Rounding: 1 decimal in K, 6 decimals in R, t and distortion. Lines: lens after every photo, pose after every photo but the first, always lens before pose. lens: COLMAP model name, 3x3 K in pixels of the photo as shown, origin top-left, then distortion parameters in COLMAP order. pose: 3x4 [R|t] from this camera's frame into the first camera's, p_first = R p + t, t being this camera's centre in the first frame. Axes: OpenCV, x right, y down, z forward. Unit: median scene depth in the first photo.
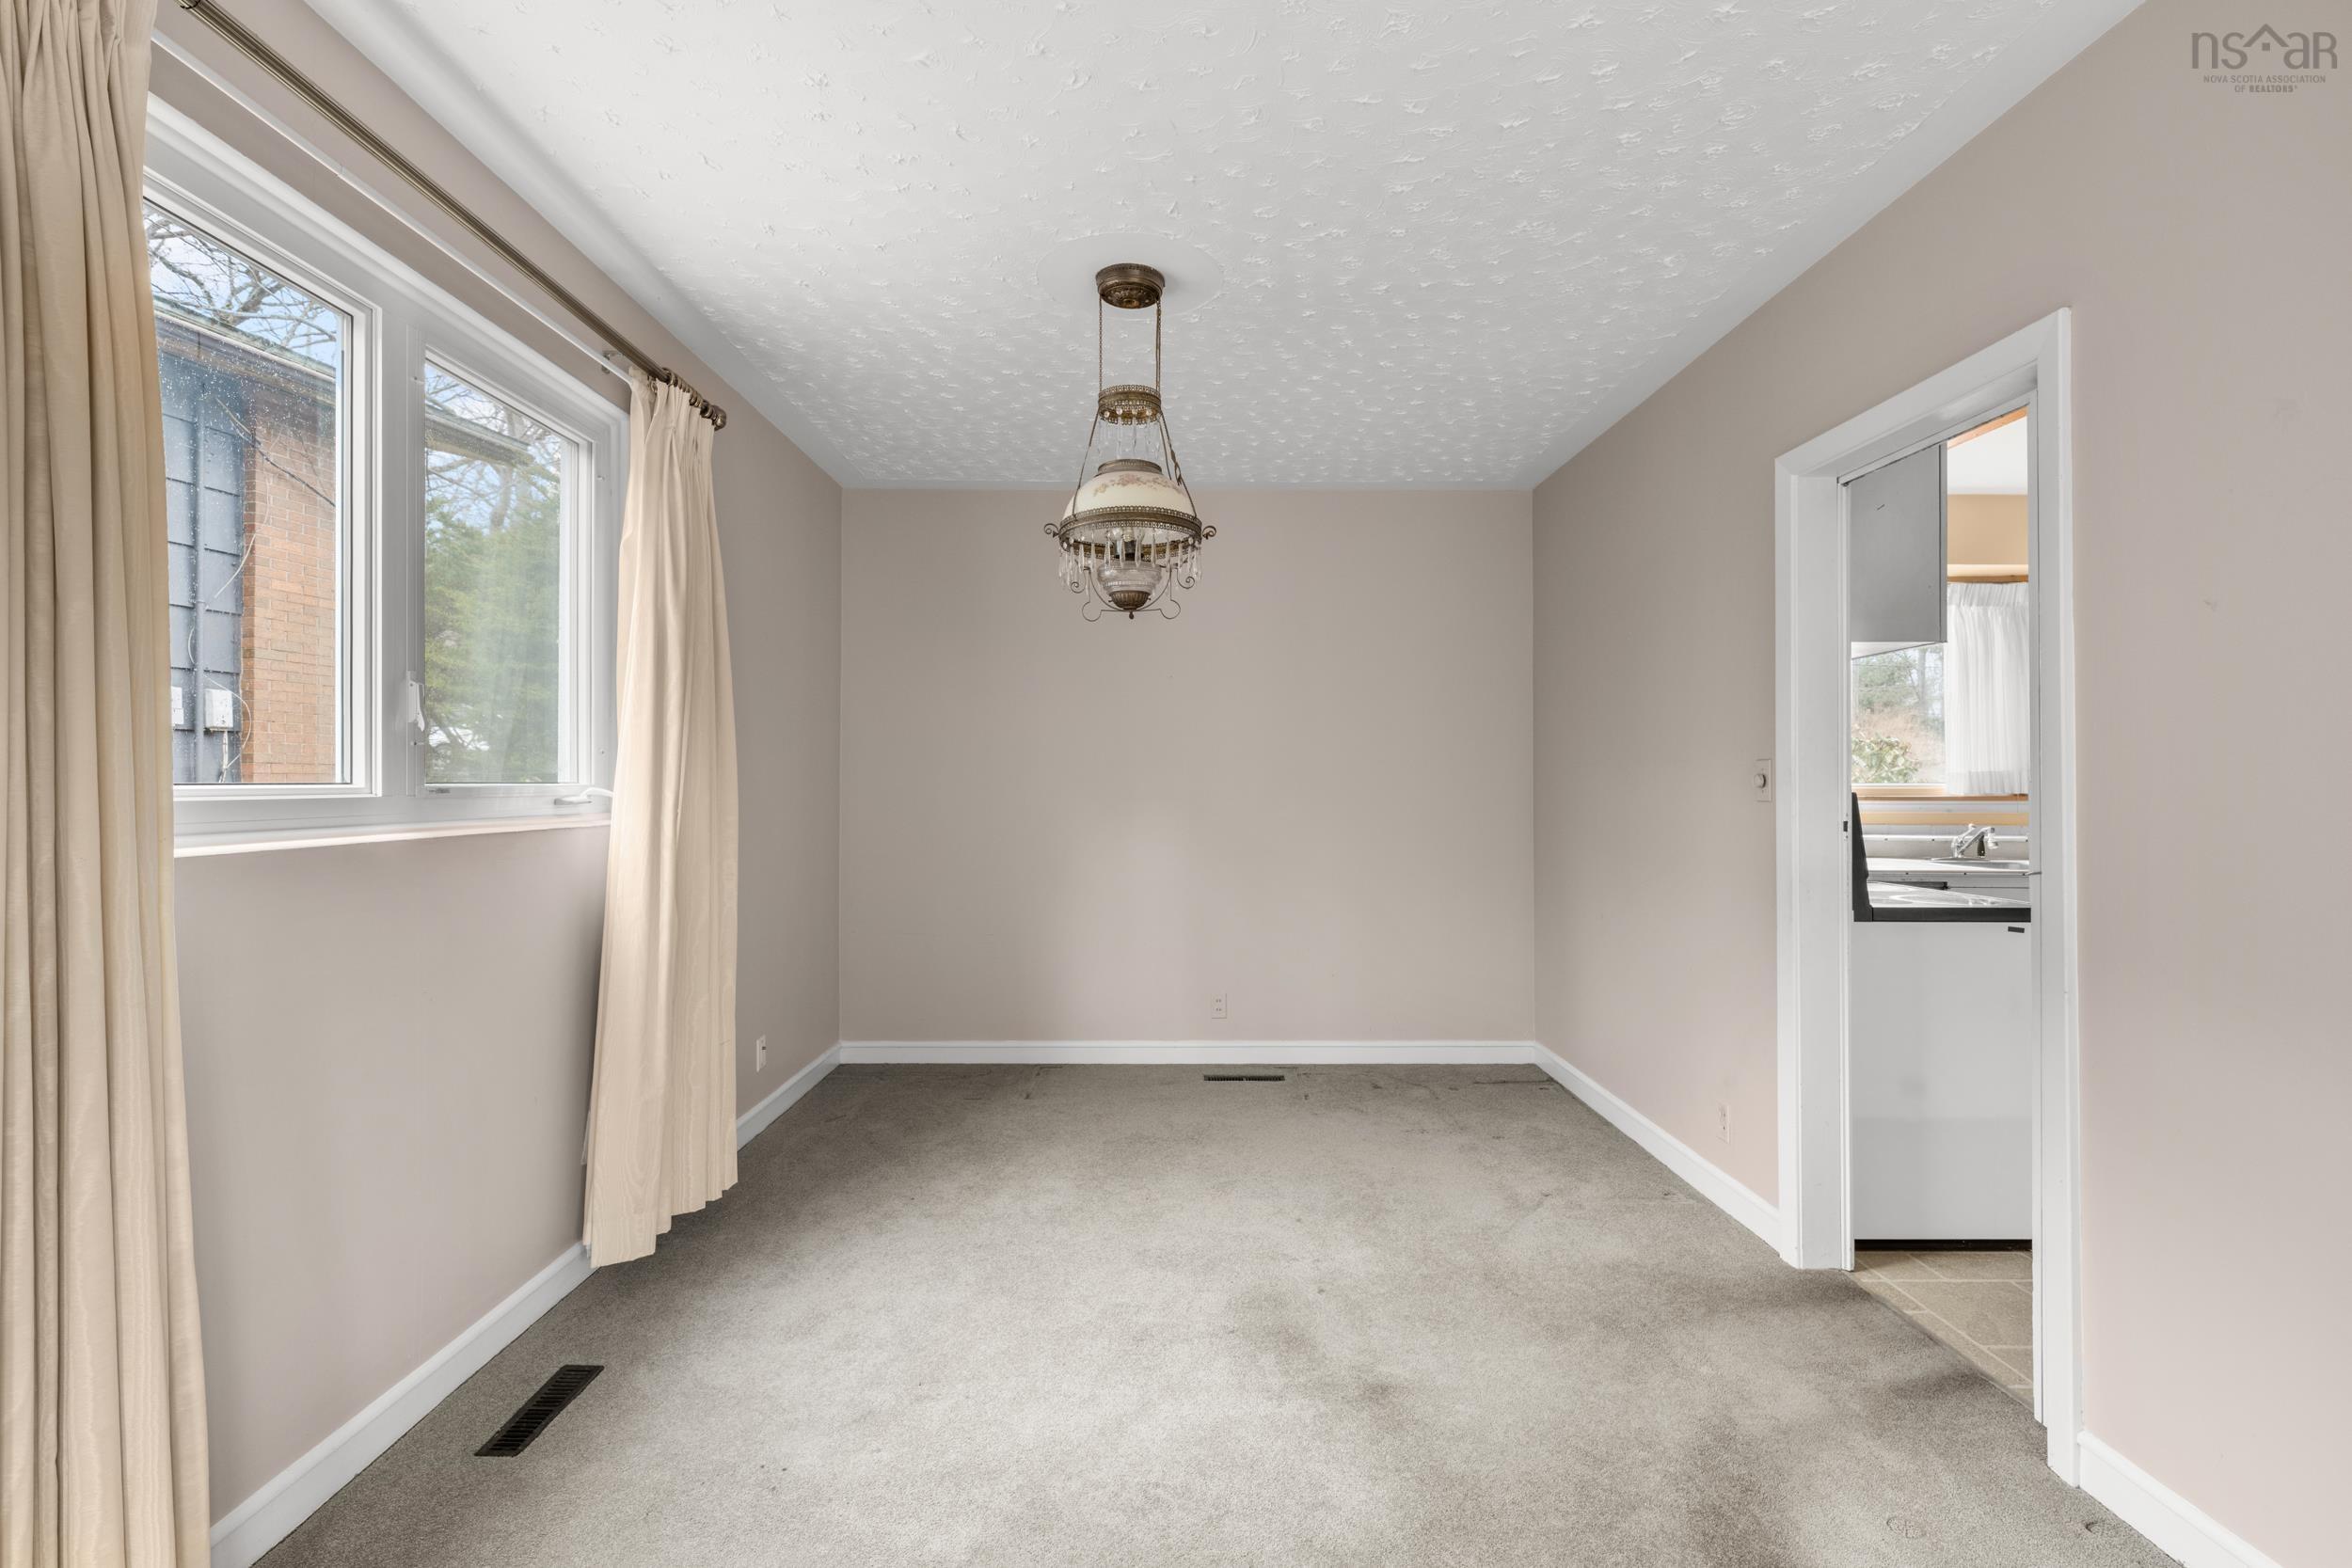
lens RADIAL K [[1051.7, 0, 1181.0], [0, 1051.7, 781.0], [0, 0, 1]] dist [0.001403, 0.000030]
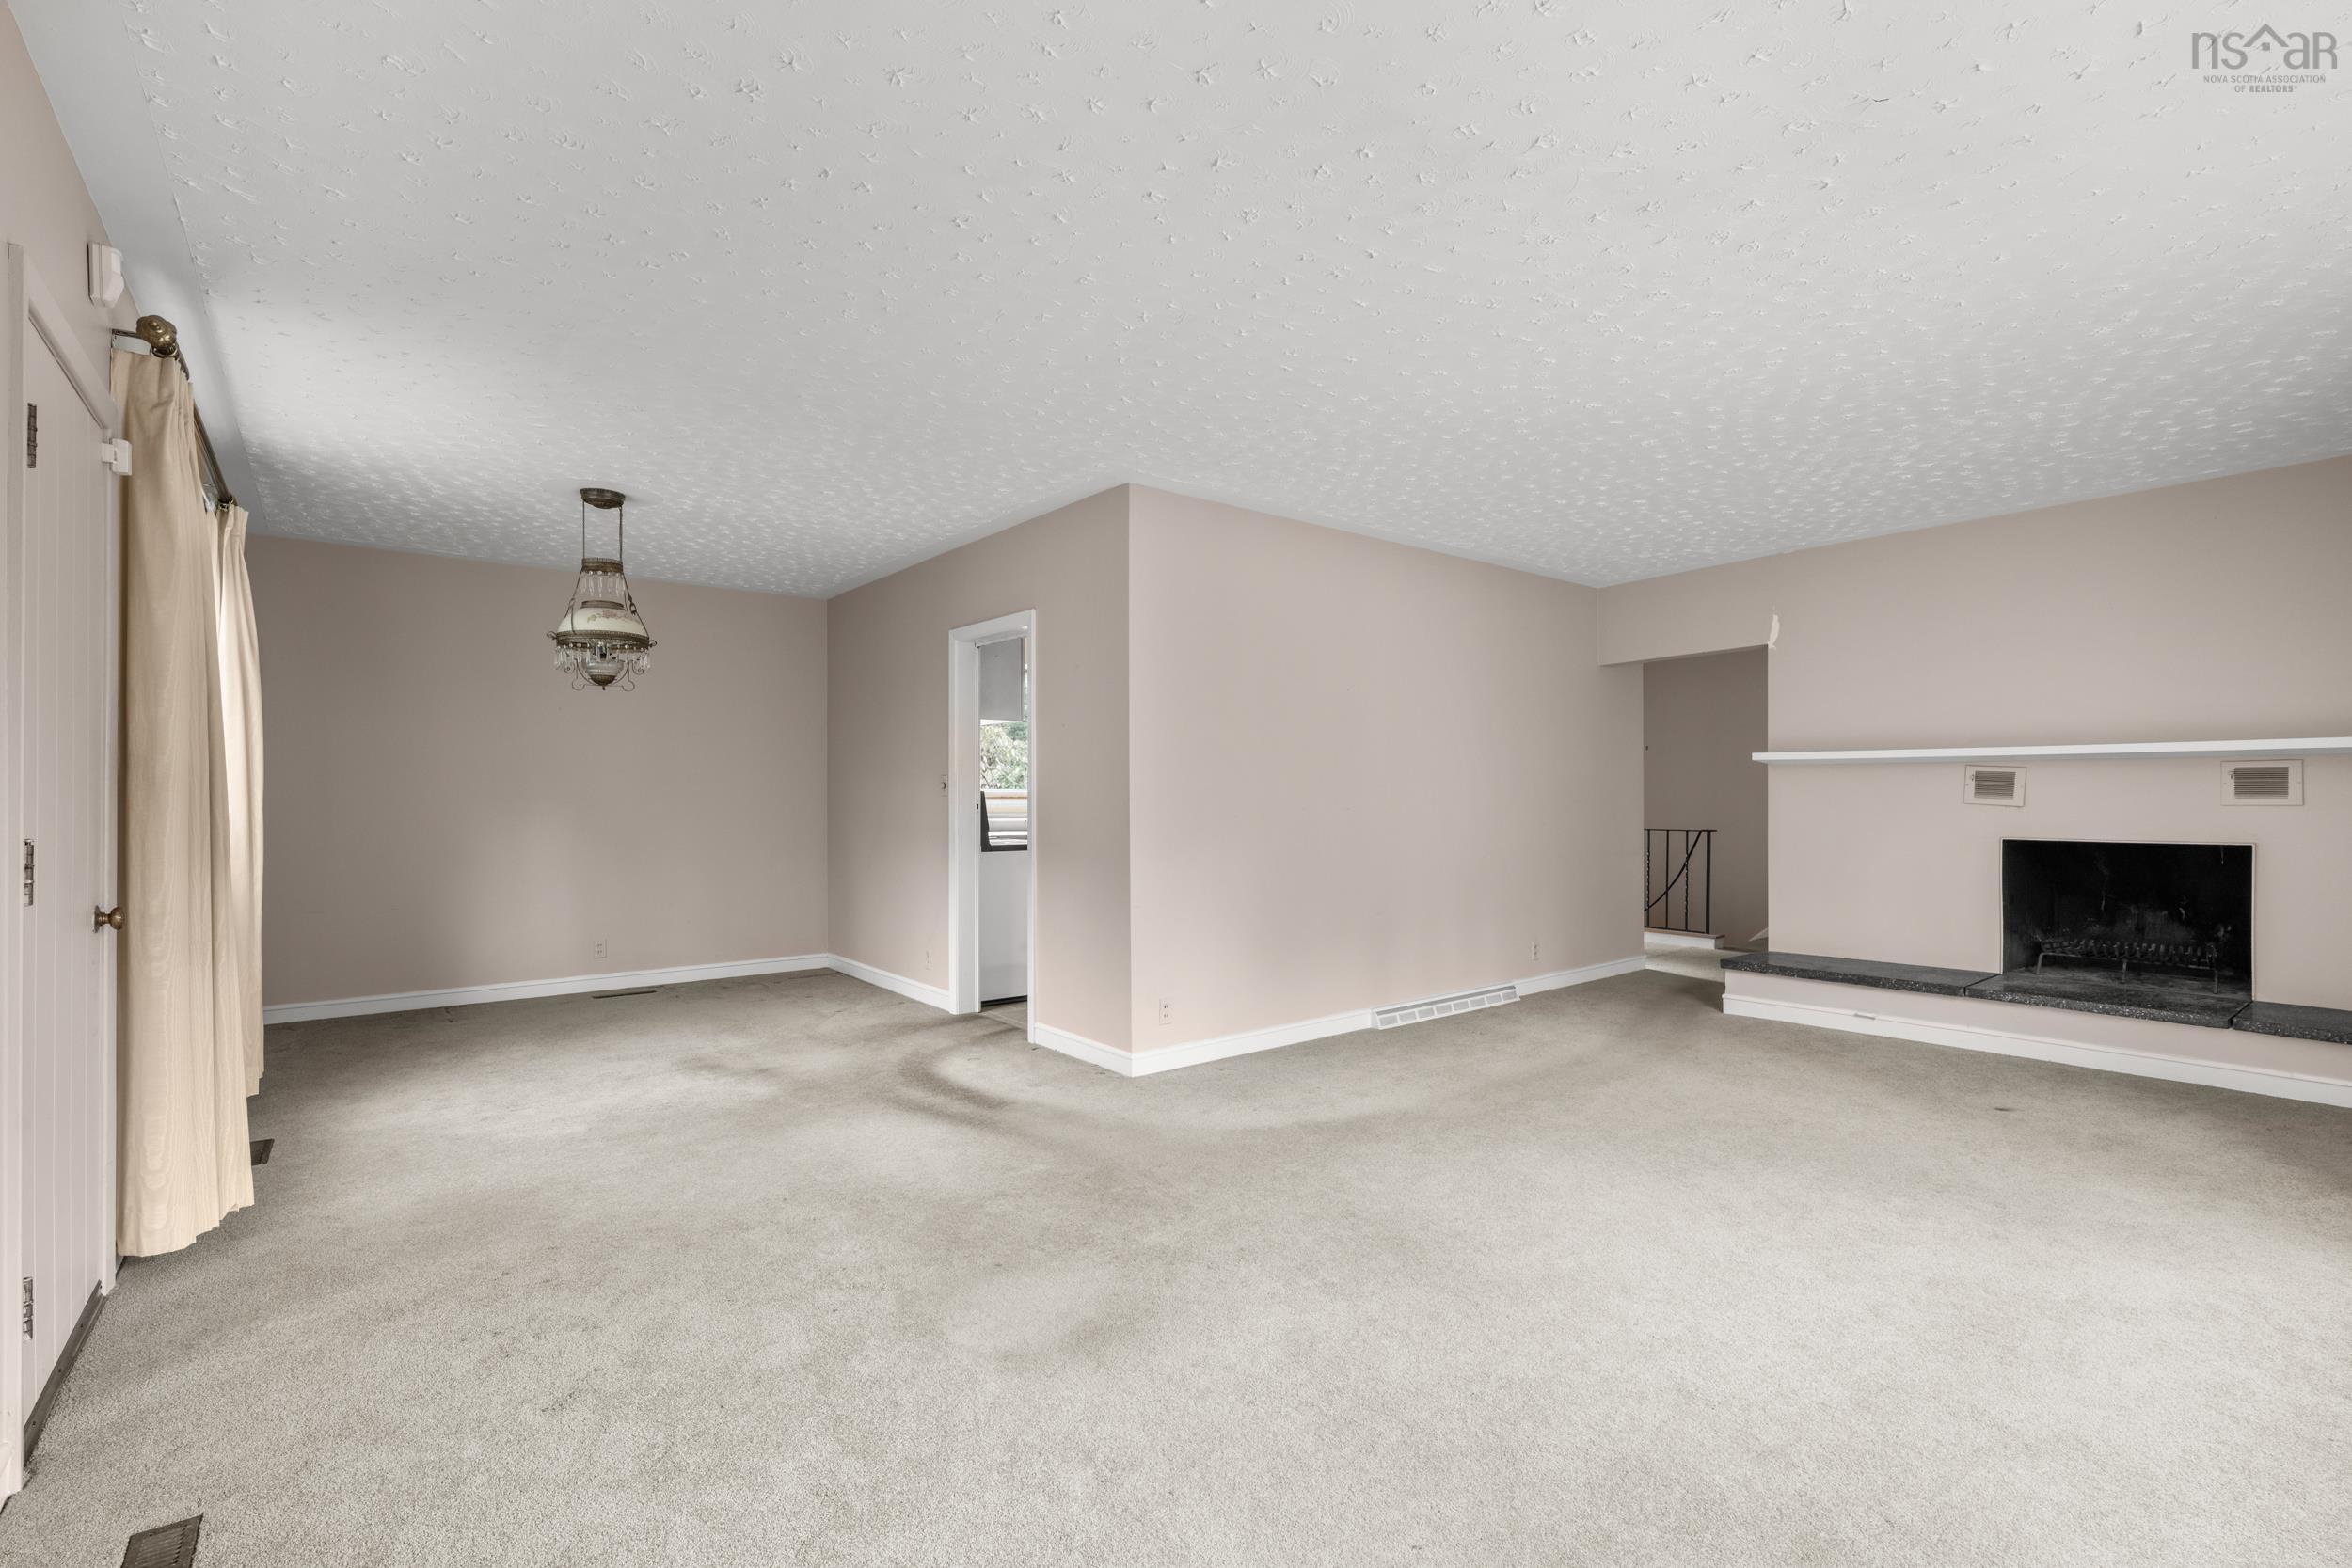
lens RADIAL K [[1051.7, 0, 1181.0], [0, 1051.7, 781.0], [0, 0, 1]] dist [0.001403, 0.000030]
pose [[0.788422, 0.006553, 0.615100, -0.361891], [0.000099, 0.999942, -0.010779, 0.013620], [-0.615135, 0.008559, 0.788376, -0.947787]]
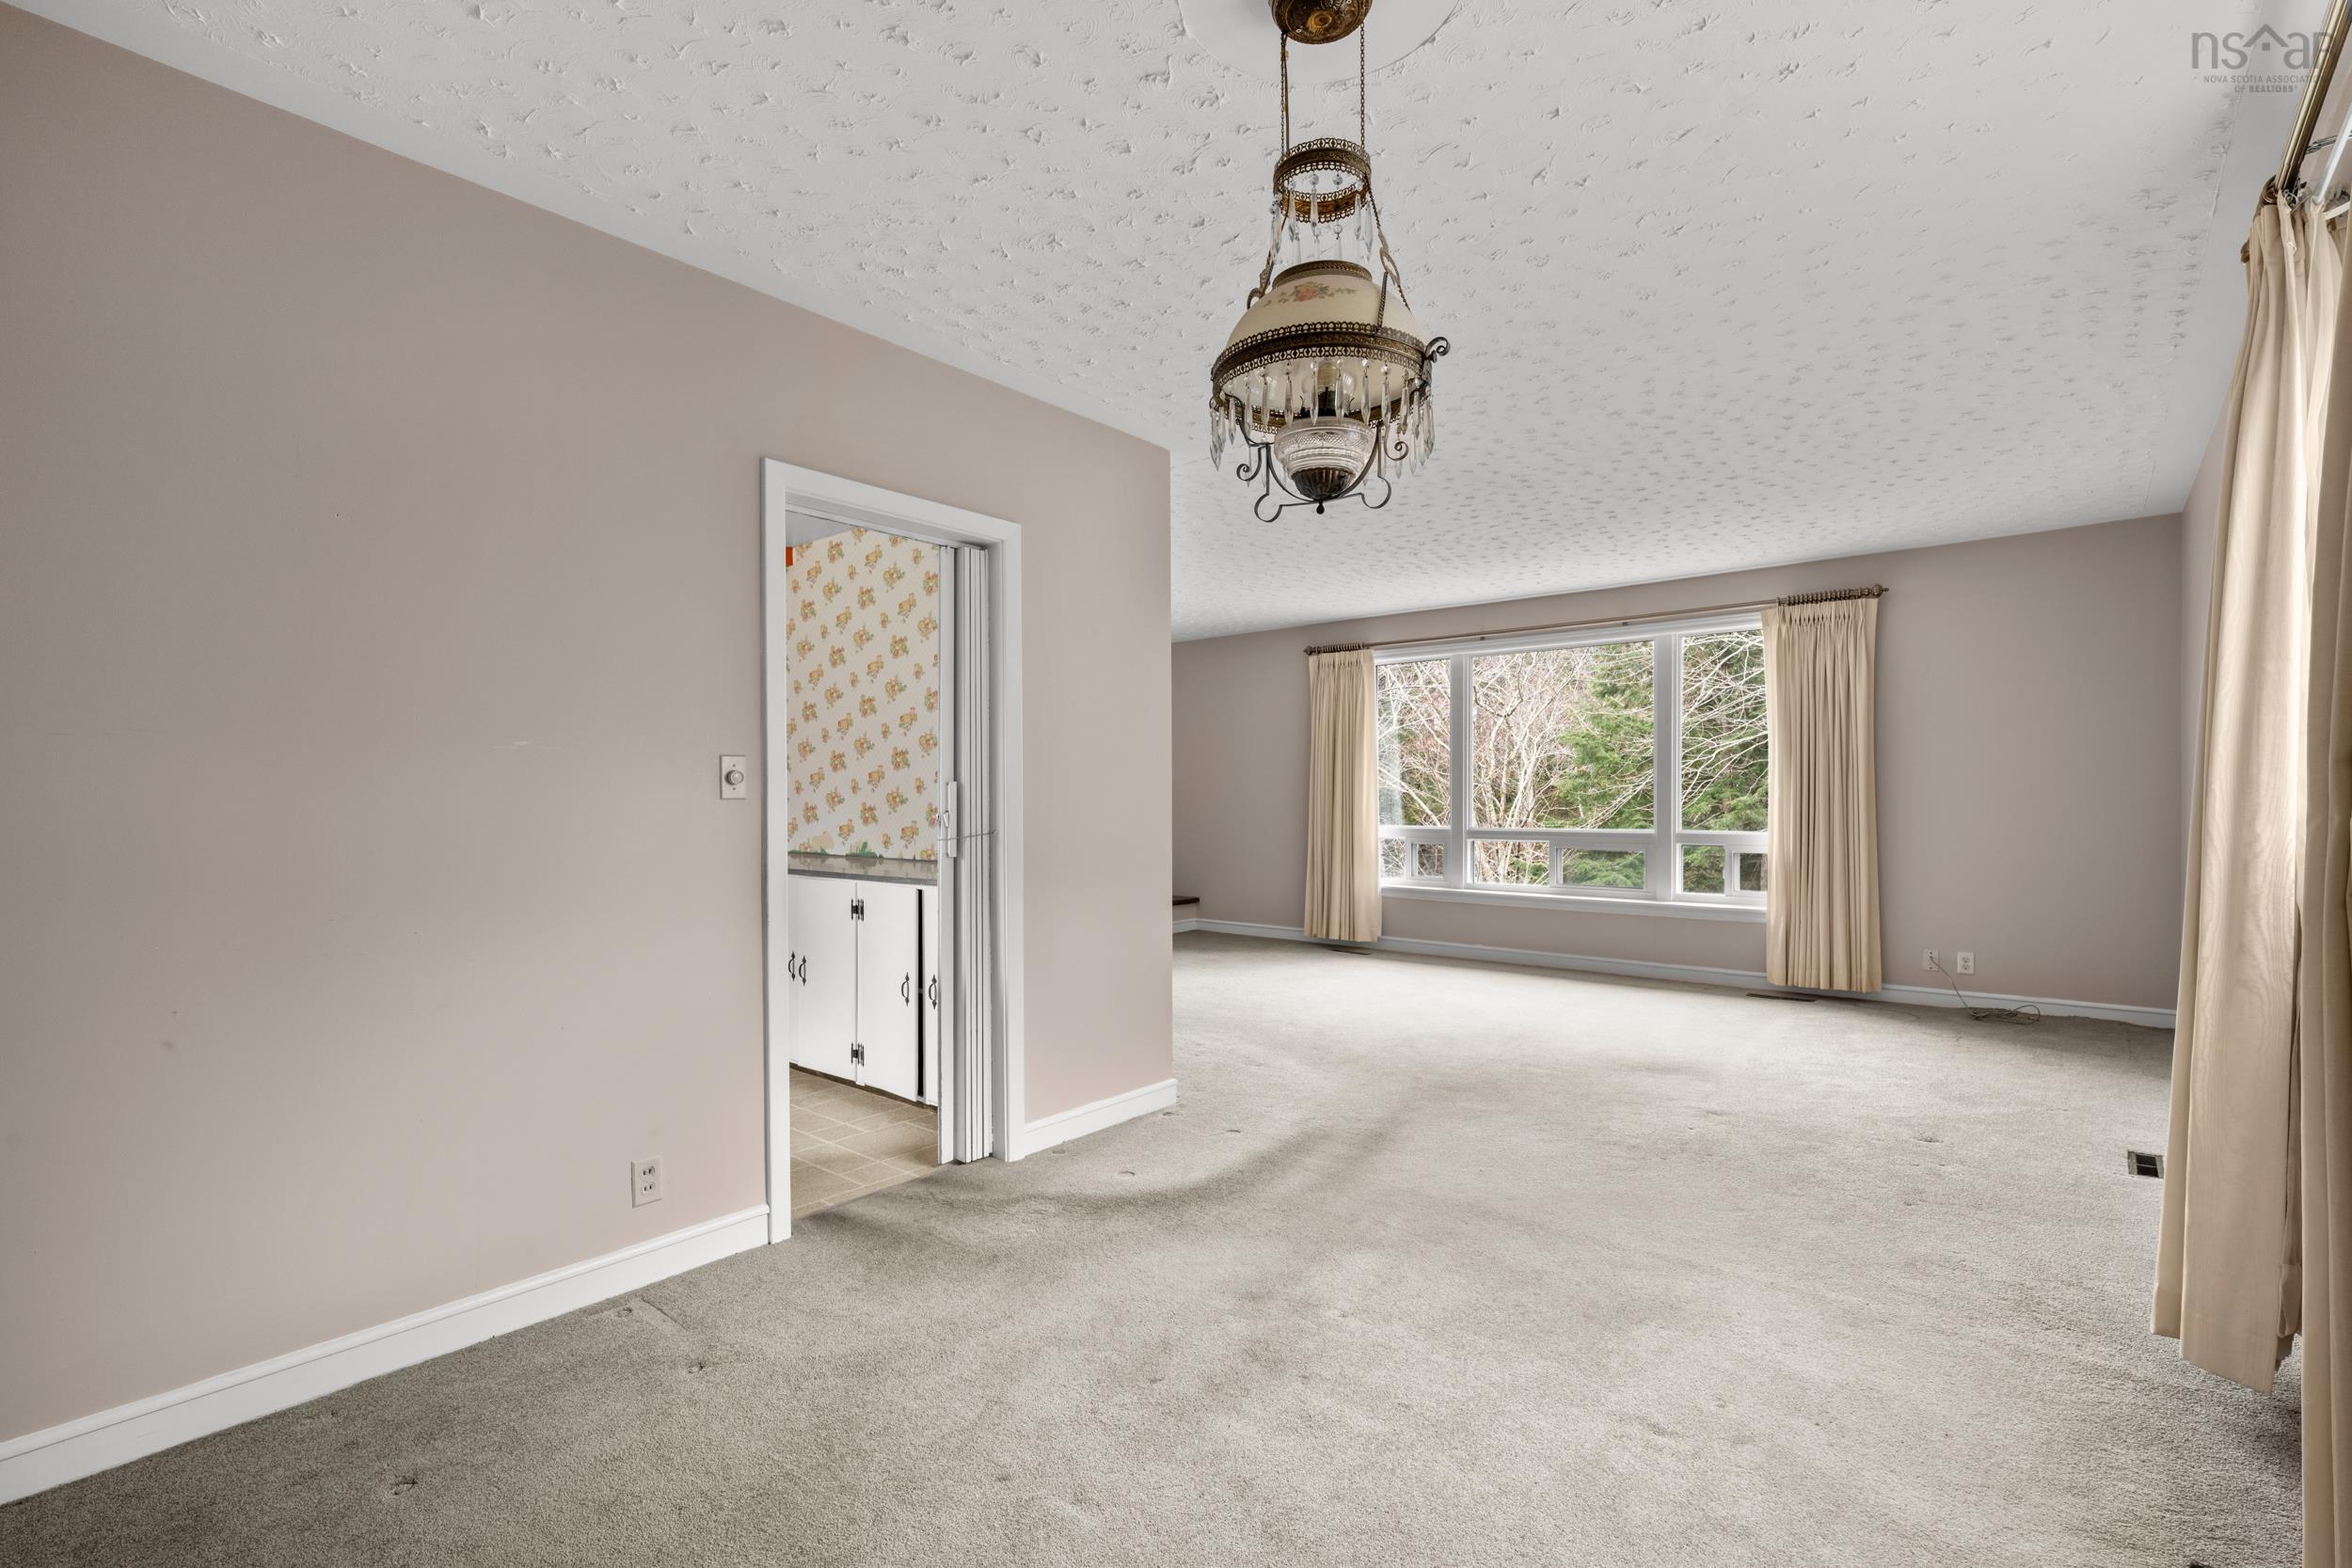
lens RADIAL K [[1051.7, 0, 1181.0], [0, 1051.7, 781.0], [0, 0, 1]] dist [0.001403, 0.000030]
pose [[-0.754444, 0.005017, 0.656345, -0.404578], [0.001683, 0.999982, -0.005710, 0.013156], [-0.656362, -0.003204, -0.754439, 1.542340]]
